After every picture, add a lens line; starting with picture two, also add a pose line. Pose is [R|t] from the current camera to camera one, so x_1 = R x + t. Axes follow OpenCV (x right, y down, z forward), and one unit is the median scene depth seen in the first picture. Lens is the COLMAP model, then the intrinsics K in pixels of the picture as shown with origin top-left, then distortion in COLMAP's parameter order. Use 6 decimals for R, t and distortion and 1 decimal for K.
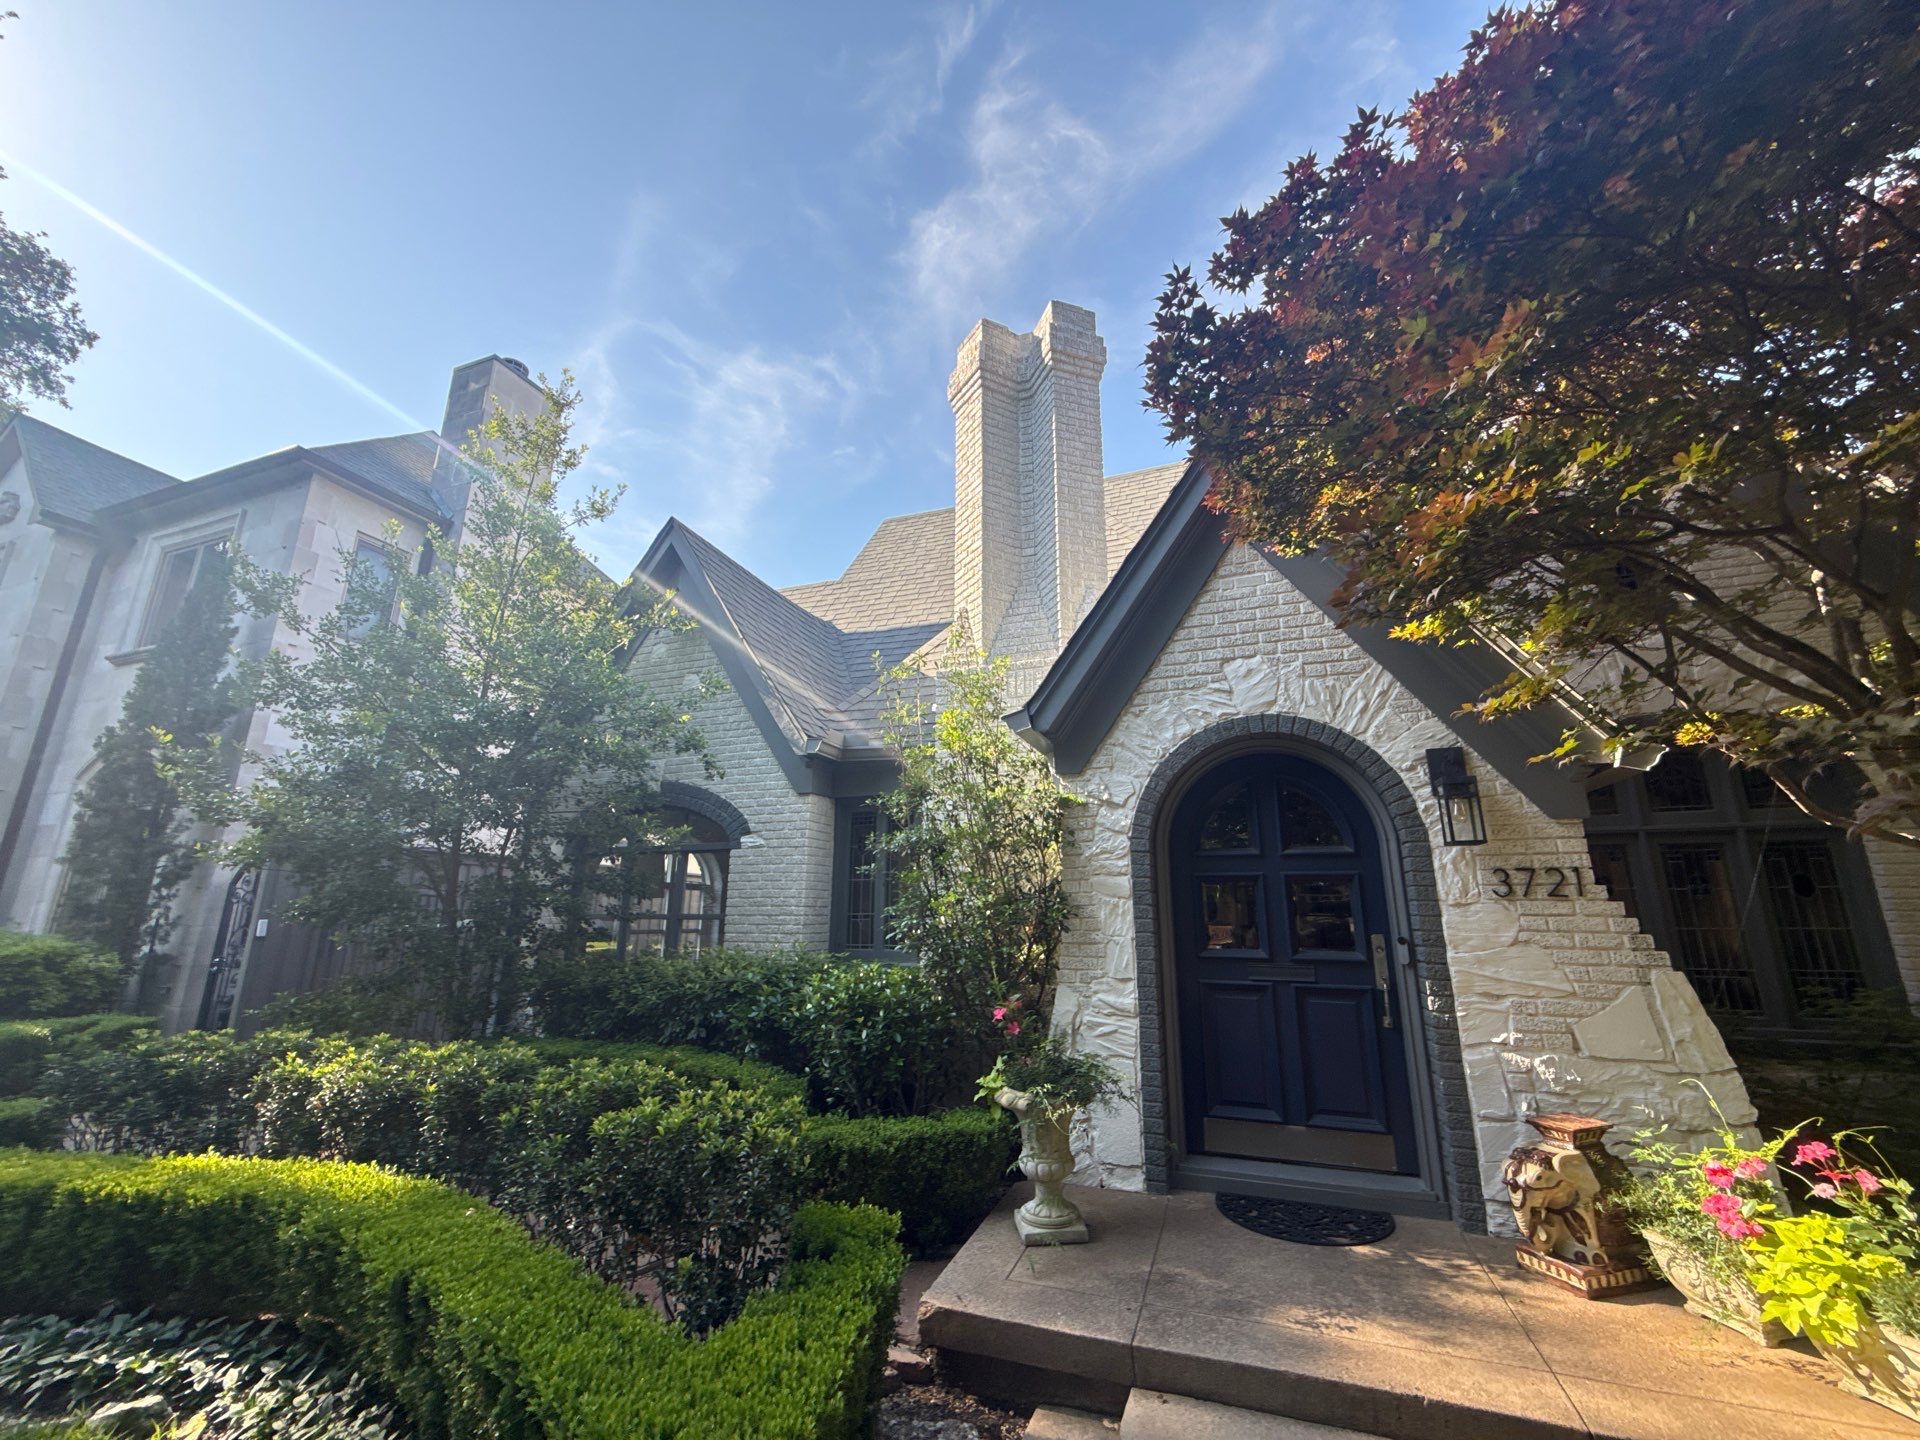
lens RADIAL K [[774.1, 0, 952.7], [0, 774.1, 722.4], [0, 0, 1]] dist [-0.000607, 0.000195]
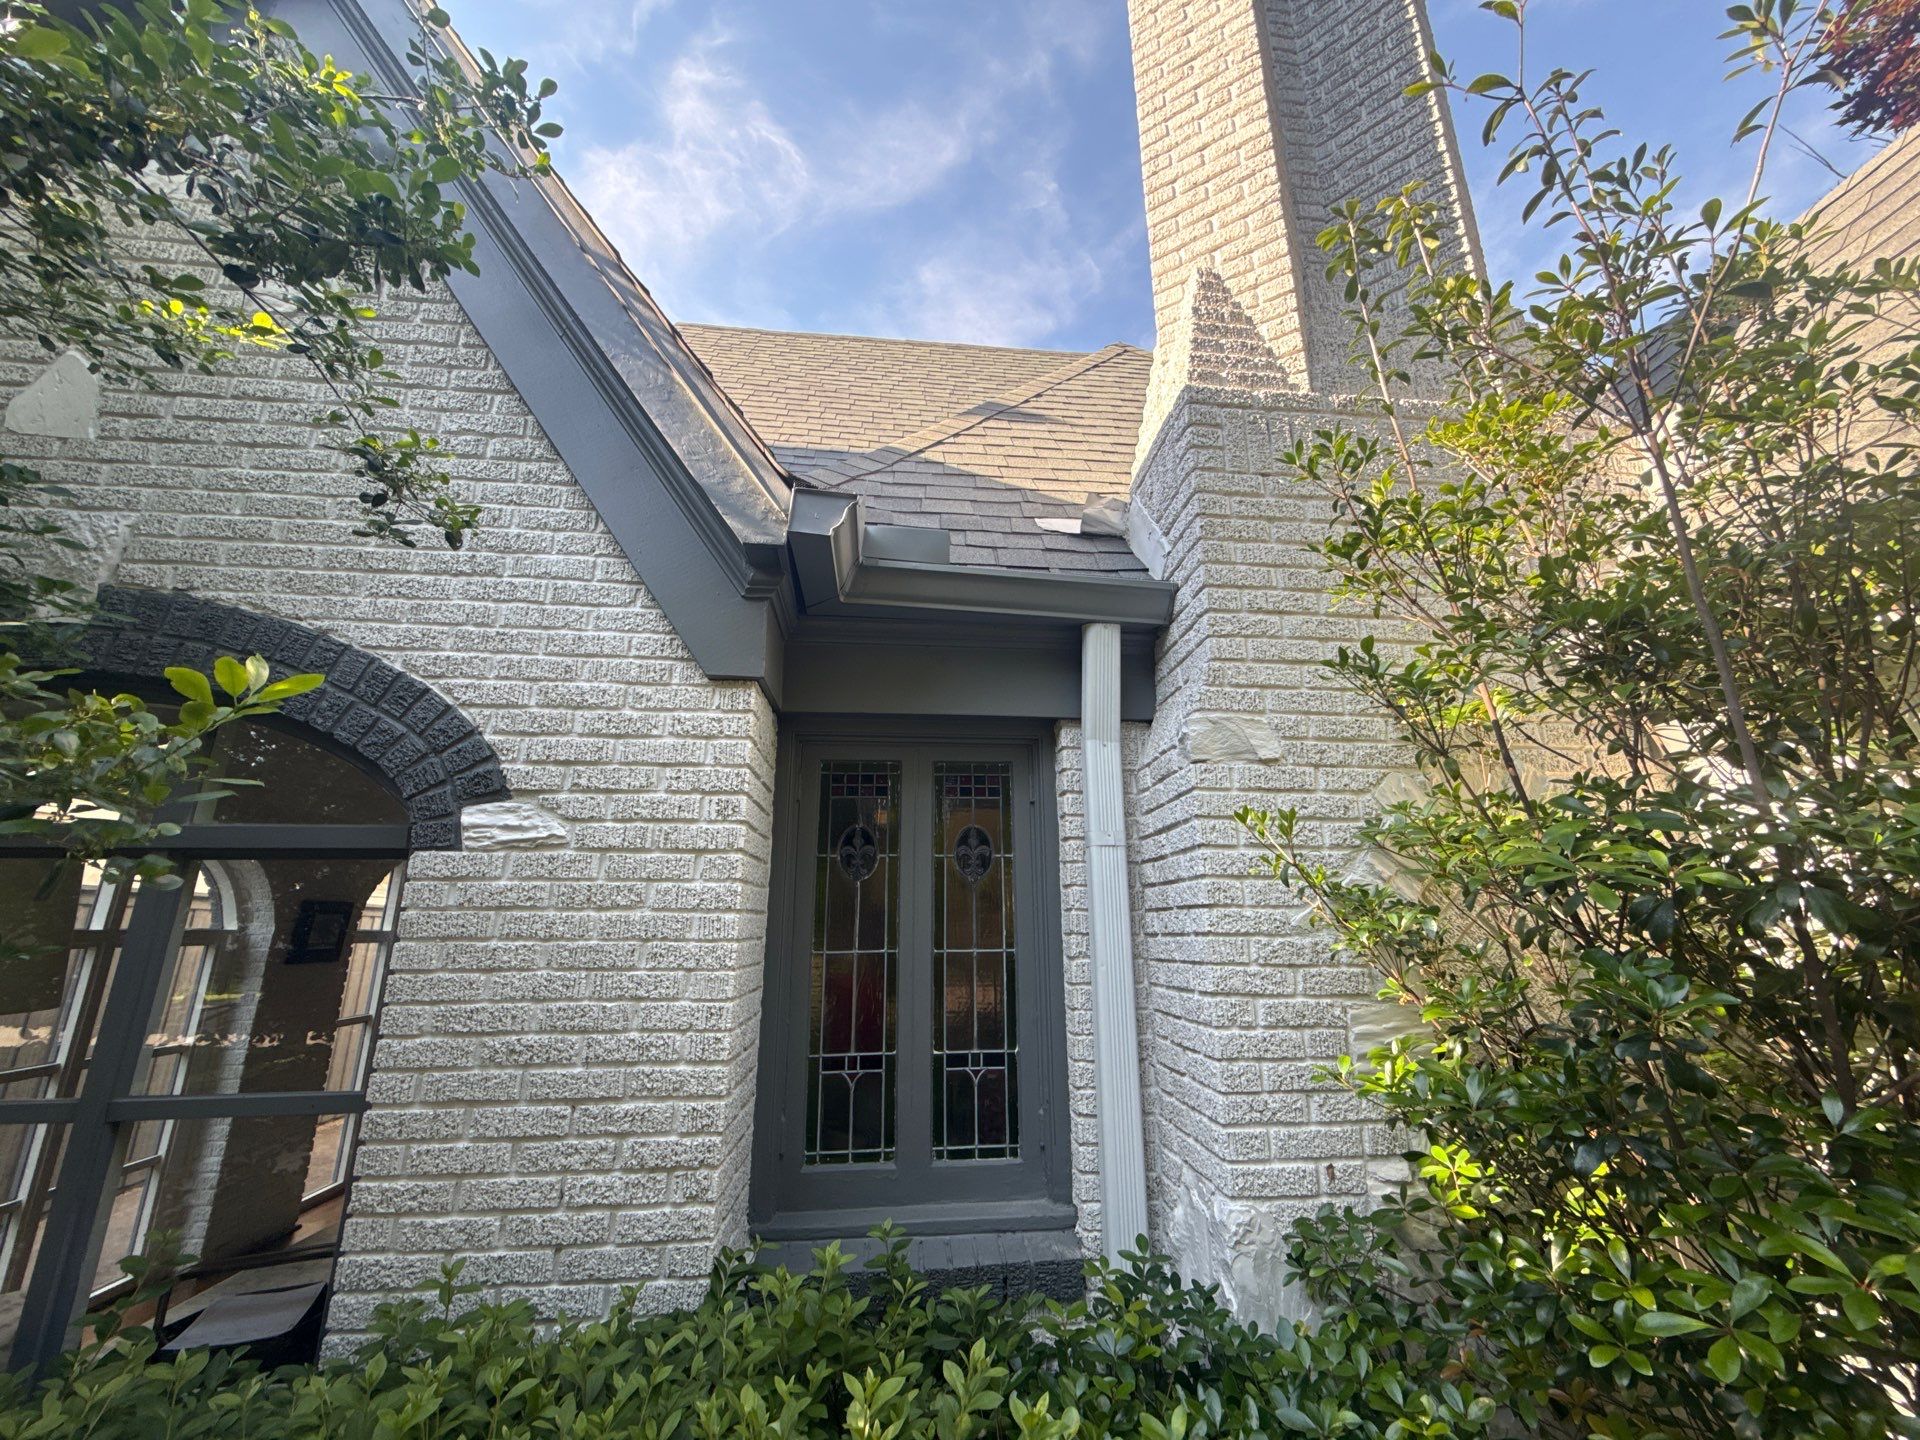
lens RADIAL K [[774.1, 0, 965.3], [0, 774.1, 723.6], [0, 0, 1]] dist [-0.000607, 0.000195]
pose [[0.883730, 0.109390, 0.455033, -0.432748], [-0.101947, 0.993947, -0.040951, 0.196533], [-0.456758, -0.010200, 0.889532, 1.189667]]
